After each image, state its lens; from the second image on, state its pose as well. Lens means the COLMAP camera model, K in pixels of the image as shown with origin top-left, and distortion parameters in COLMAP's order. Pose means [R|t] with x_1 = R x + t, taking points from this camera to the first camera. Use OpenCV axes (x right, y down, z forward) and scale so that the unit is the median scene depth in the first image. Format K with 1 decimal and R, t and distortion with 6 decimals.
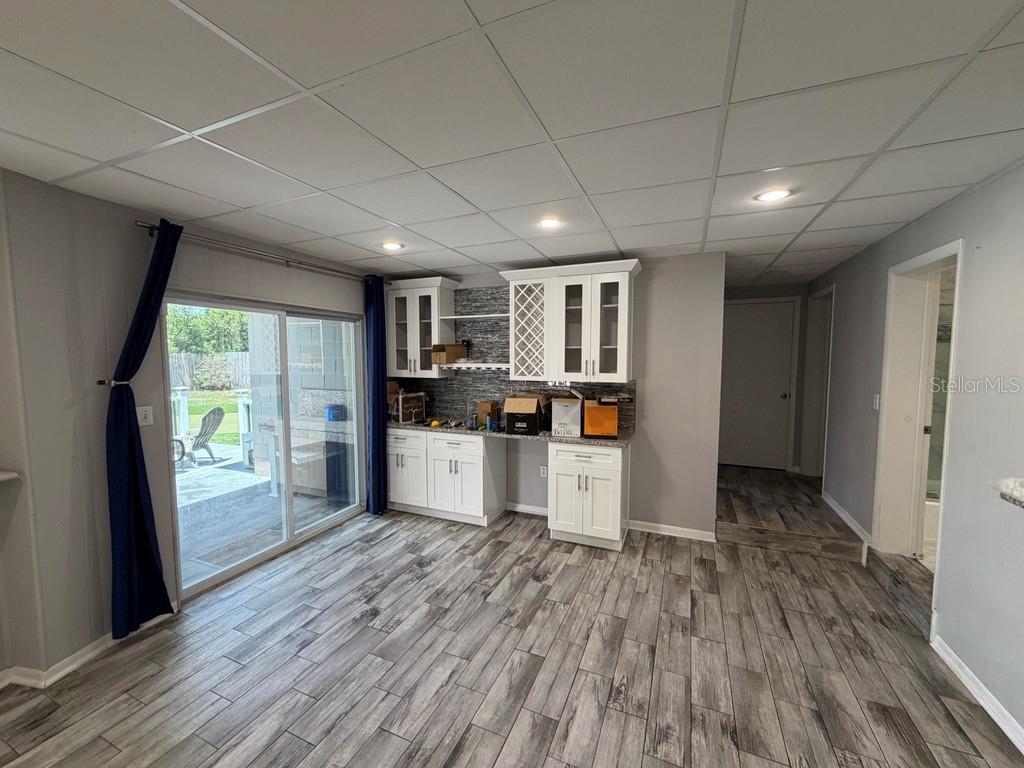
lens RADIAL K [[408.8, 0, 510.4], [0, 408.8, 384.4], [0, 0, 1]] dist [0.000233, 0.000479]
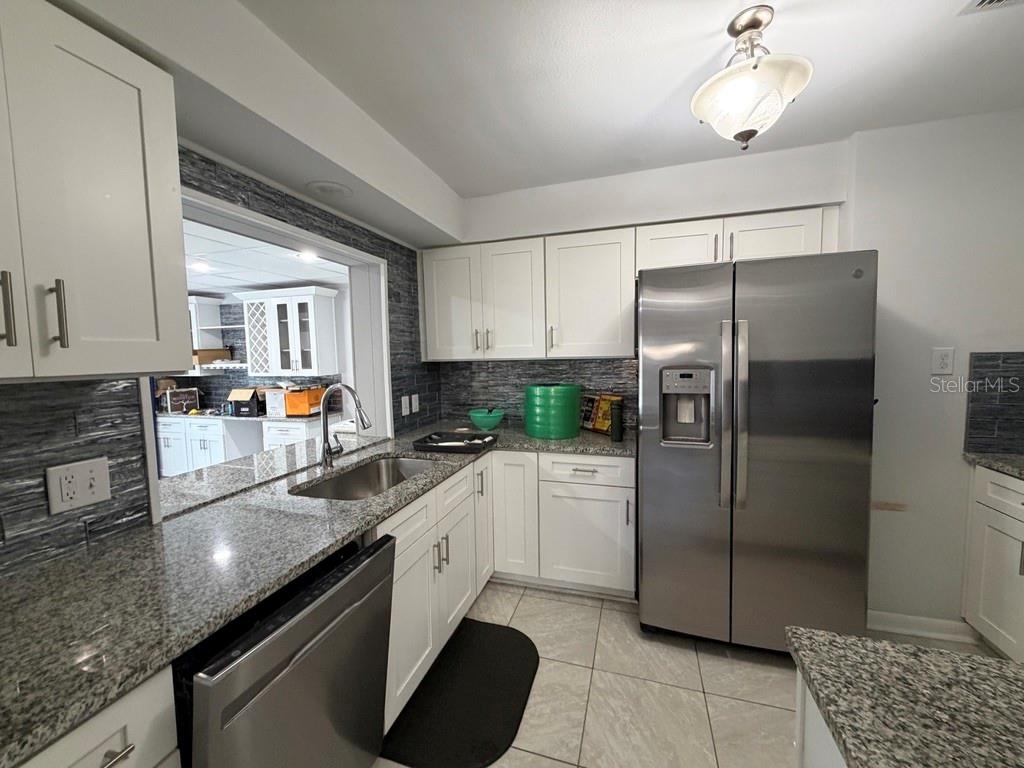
lens RADIAL K [[408.8, 0, 510.5], [0, 408.8, 384.5], [0, 0, 1]] dist [0.000233, 0.000479]
pose [[0.995291, -0.022078, 0.094384, 0.785426], [0.022030, 0.999756, 0.001554, 0.036038], [-0.094395, 0.000533, 0.995535, -0.412686]]
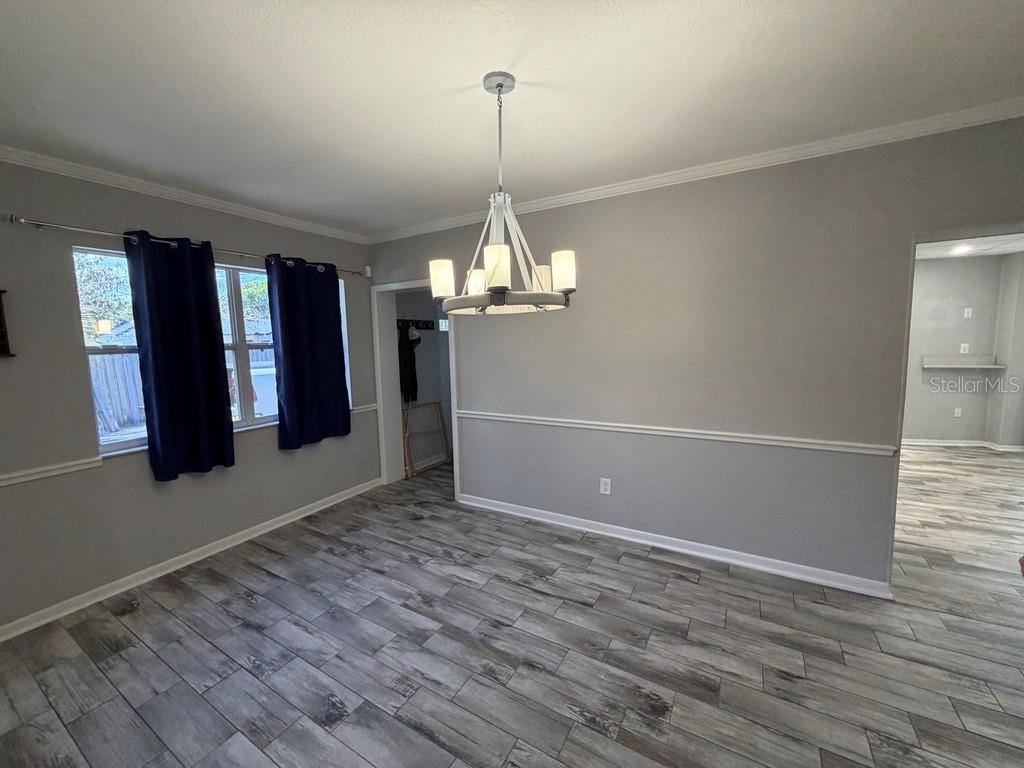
lens RADIAL K [[408.8, 0, 506.9], [0, 408.8, 384.6], [0, 0, 1]] dist [0.000233, 0.000479]
pose [[0.132112, -0.118774, 0.984093, -0.336973], [0.093116, 0.989892, 0.106973, -0.012700], [-0.986851, 0.077503, 0.141836, 0.245101]]
